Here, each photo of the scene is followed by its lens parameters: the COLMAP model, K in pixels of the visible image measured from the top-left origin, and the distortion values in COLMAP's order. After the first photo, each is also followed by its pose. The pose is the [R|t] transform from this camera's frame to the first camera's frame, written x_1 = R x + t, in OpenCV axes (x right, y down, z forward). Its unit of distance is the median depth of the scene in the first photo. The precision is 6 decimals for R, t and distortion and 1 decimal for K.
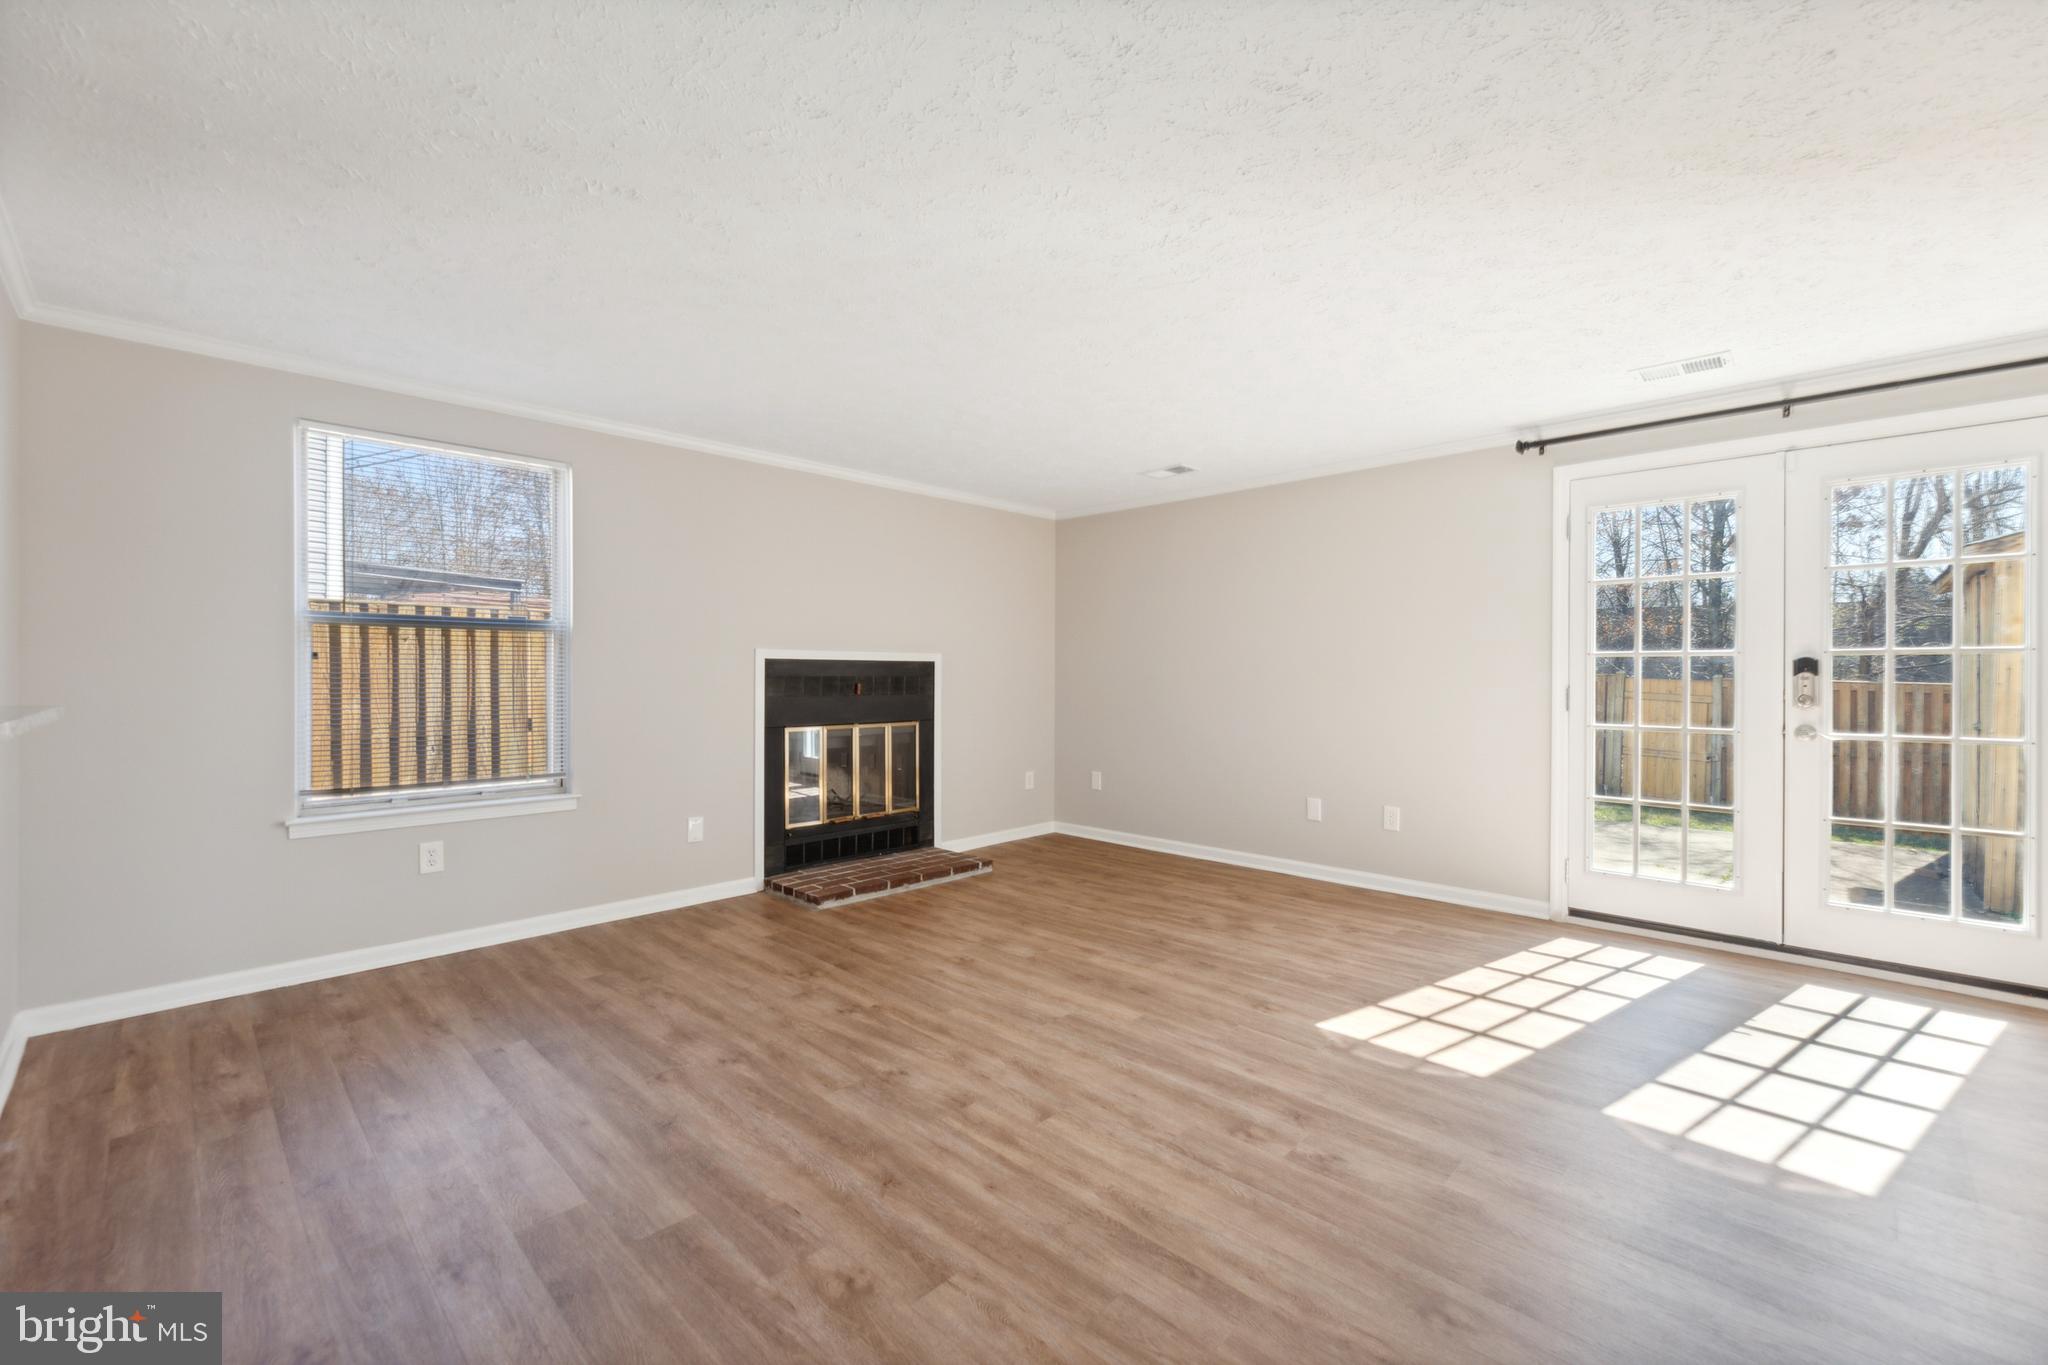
lens RADIAL K [[842.2, 0, 1040.6], [0, 842.2, 682.7], [0, 0, 1]] dist [0.000440, -0.000318]
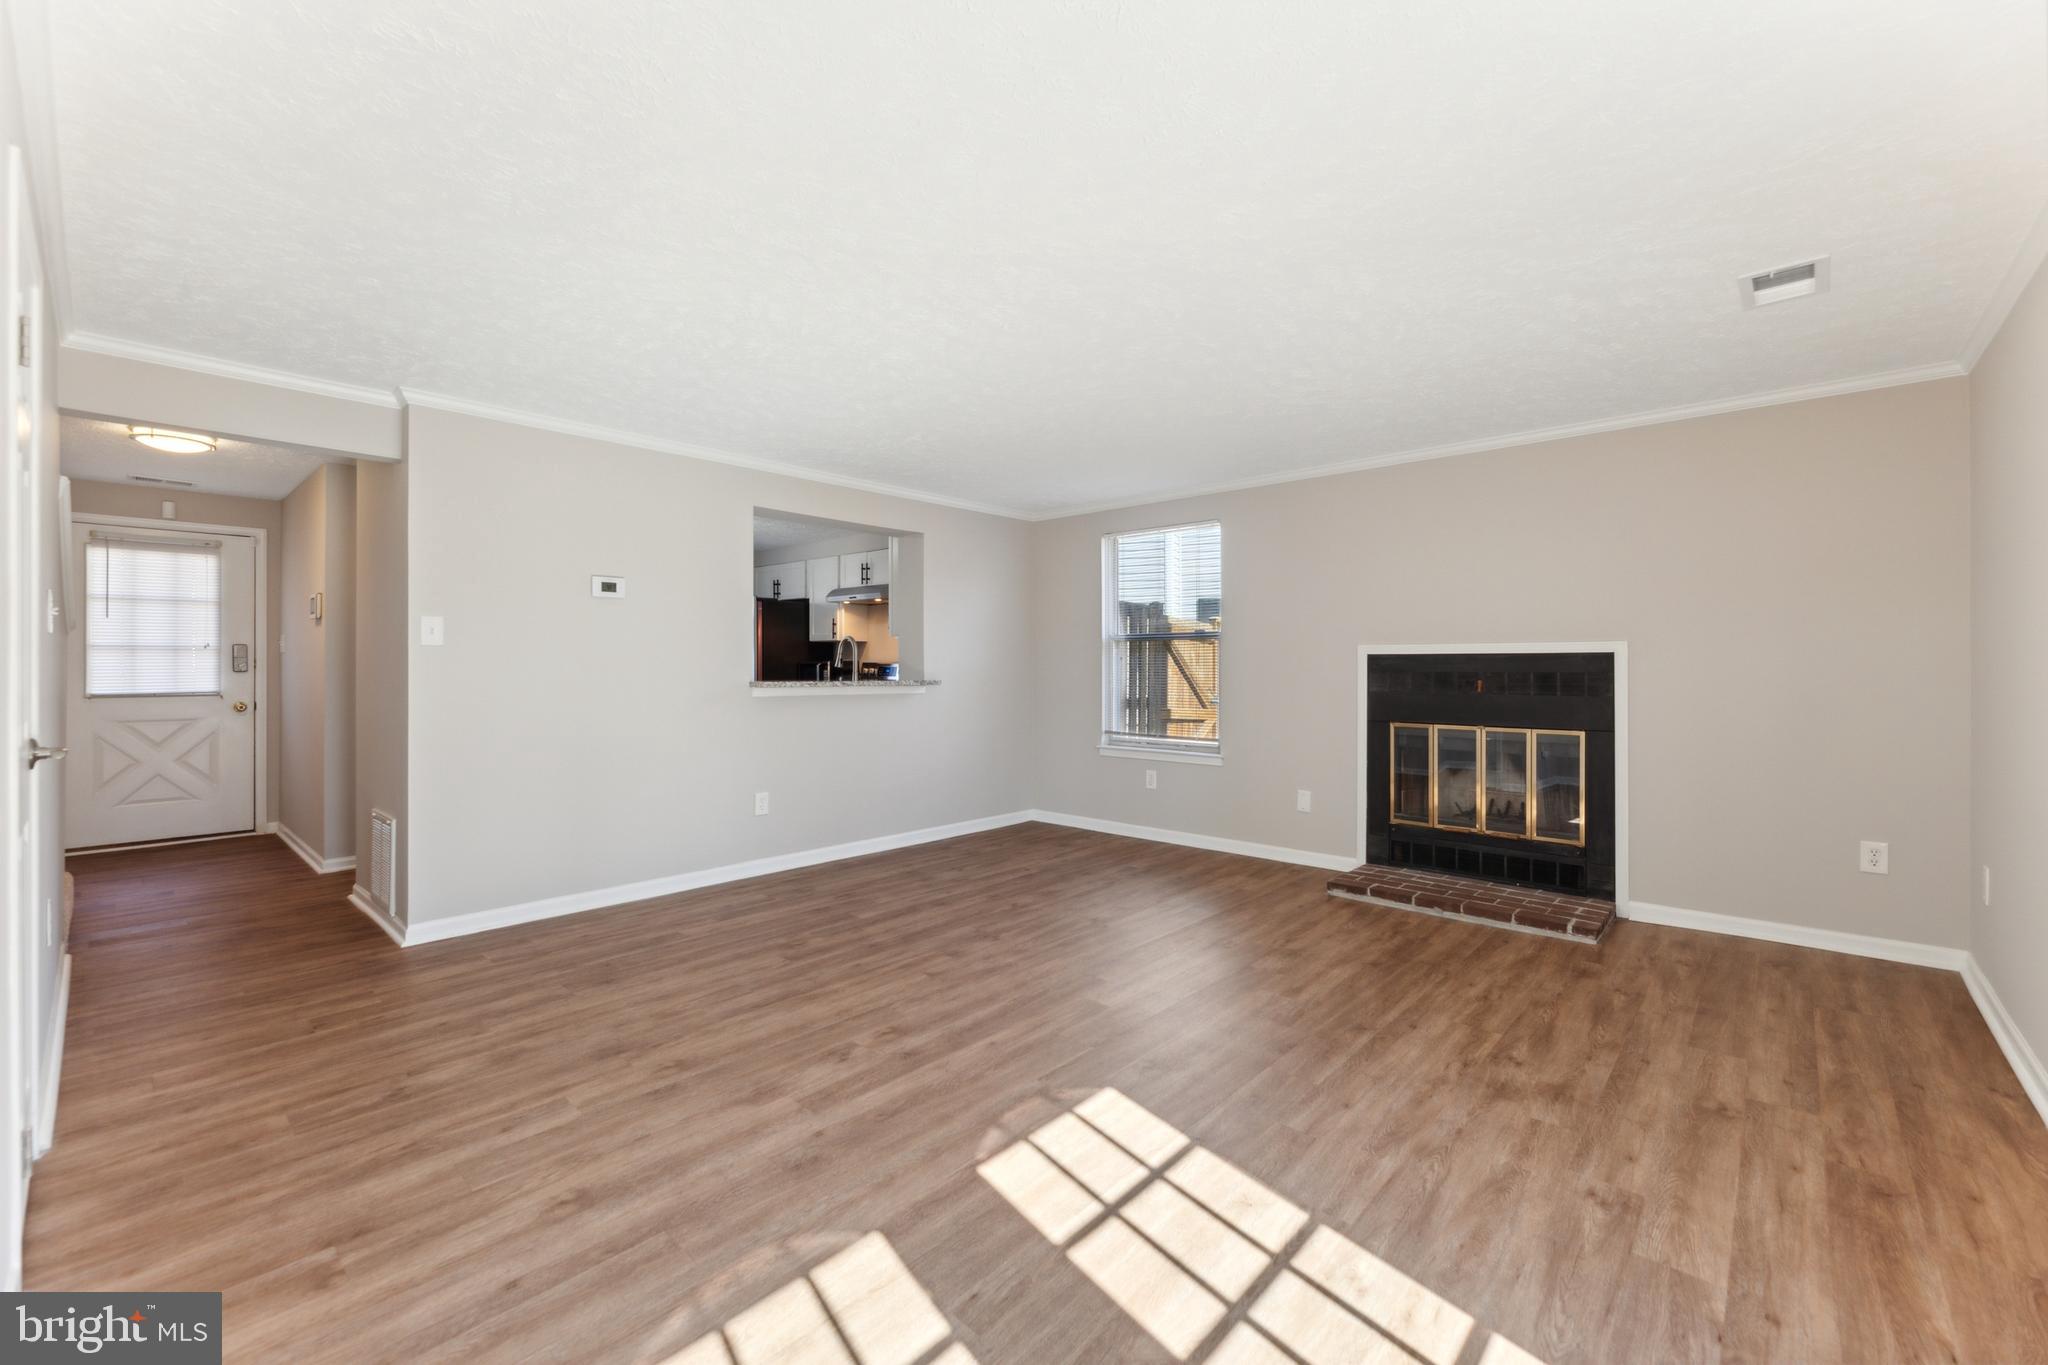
lens RADIAL K [[842.2, 0, 1022.8], [0, 842.2, 672.6], [0, 0, 1]] dist [0.000440, -0.000318]
pose [[0.028008, 0.007607, -0.999579, 1.011981], [-0.010852, 0.999914, 0.007306, -0.012262], [0.999549, 0.010642, 0.028088, 0.774422]]
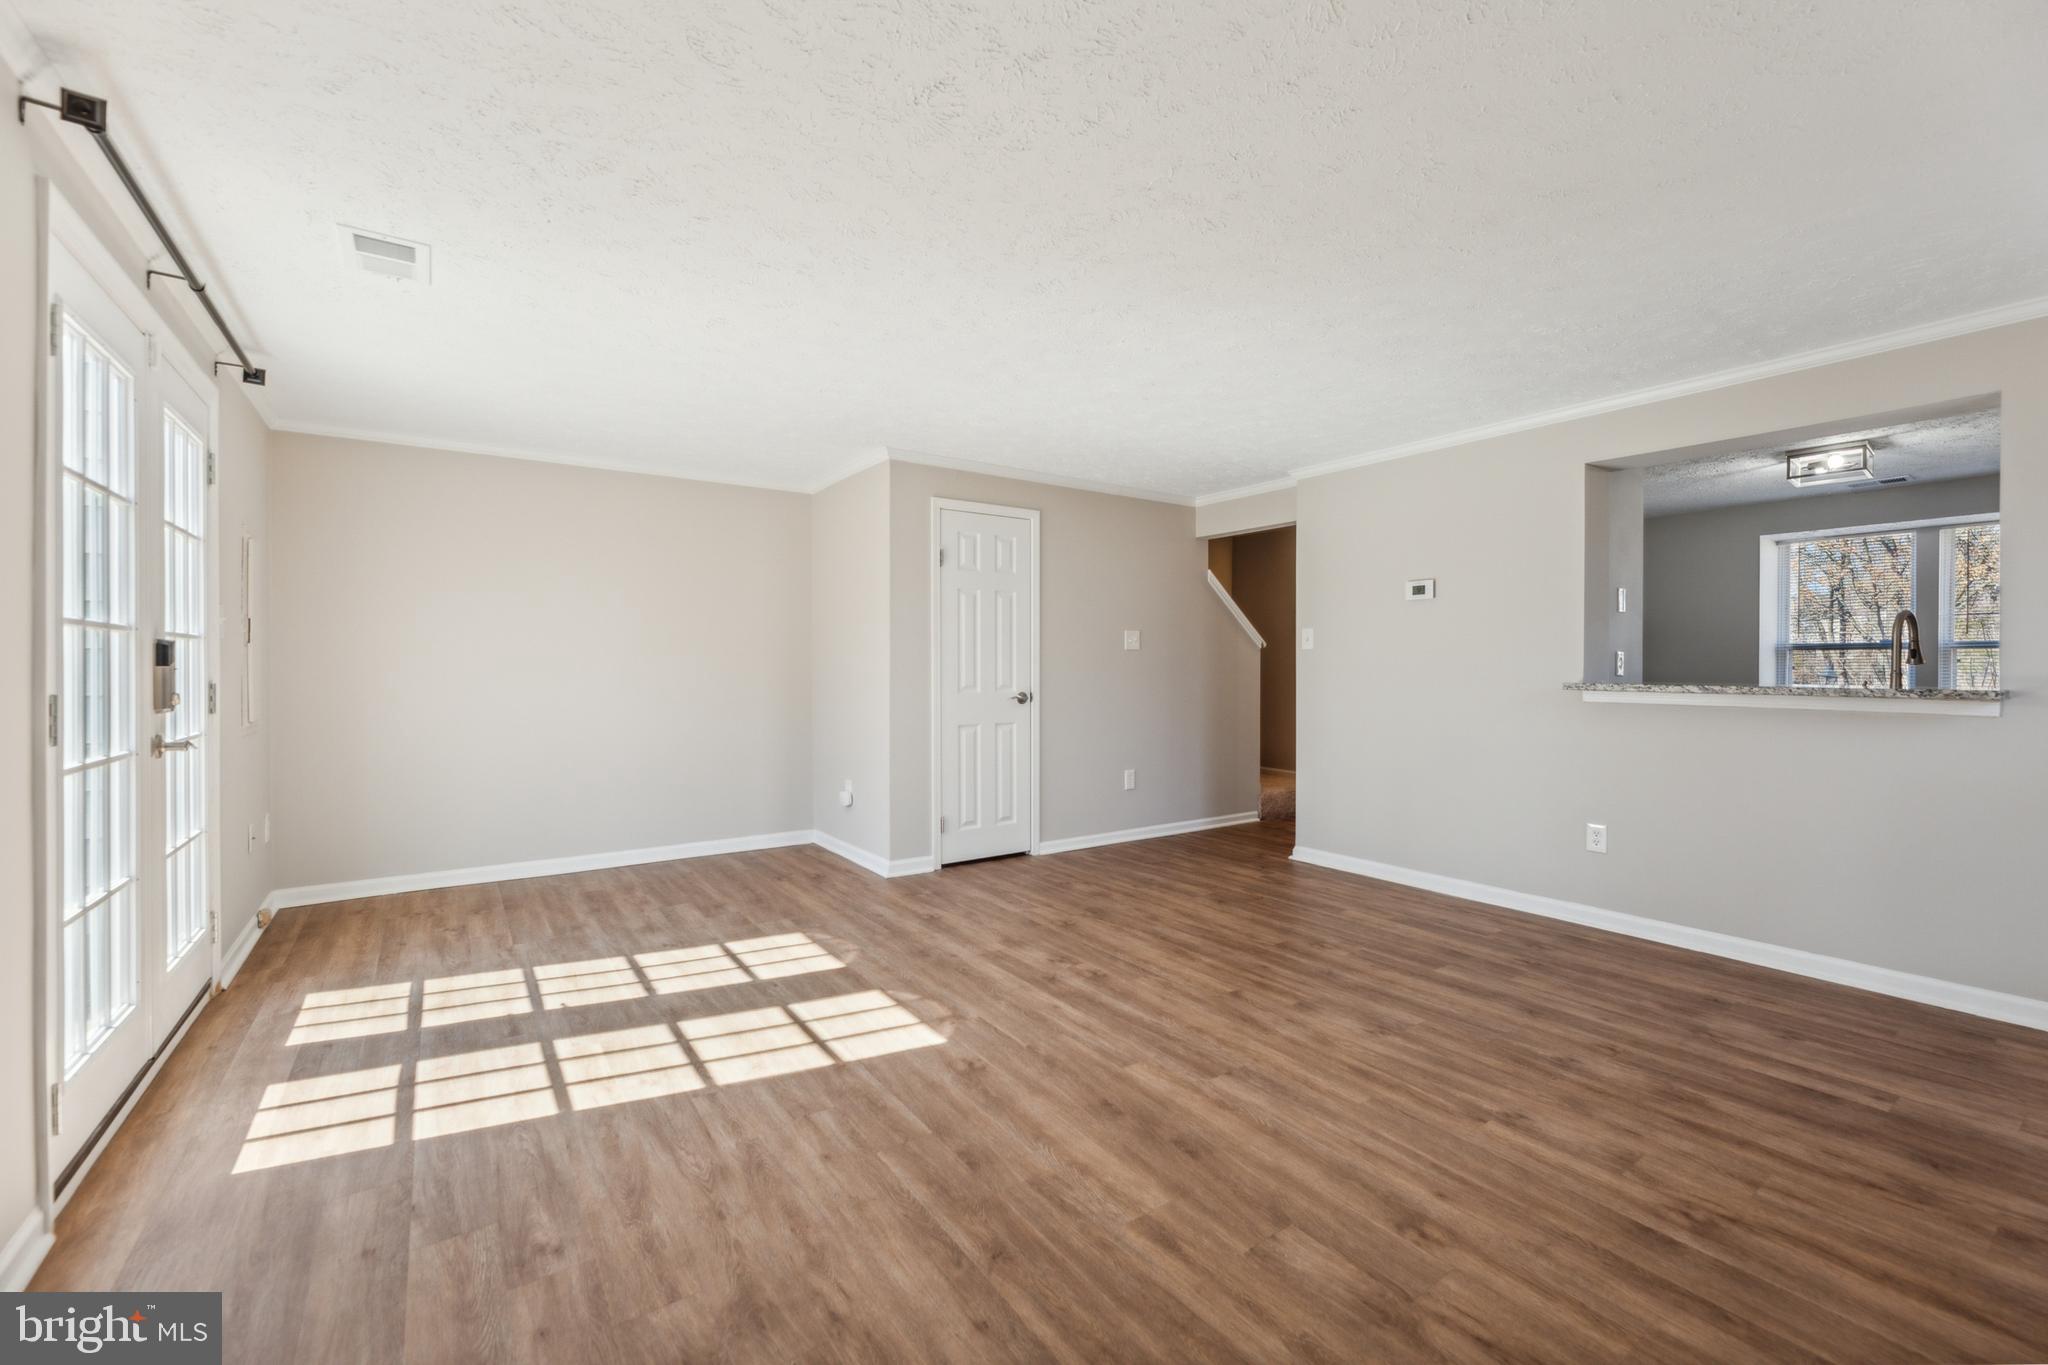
lens RADIAL K [[842.2, 0, 1053.1], [0, 842.2, 666.9], [0, 0, 1]] dist [0.000440, -0.000318]
pose [[-0.984459, 0.000491, 0.175612, 0.037987], [0.002424, 0.999939, 0.010793, -0.016971], [-0.175596, 0.011051, -0.984400, 1.653690]]
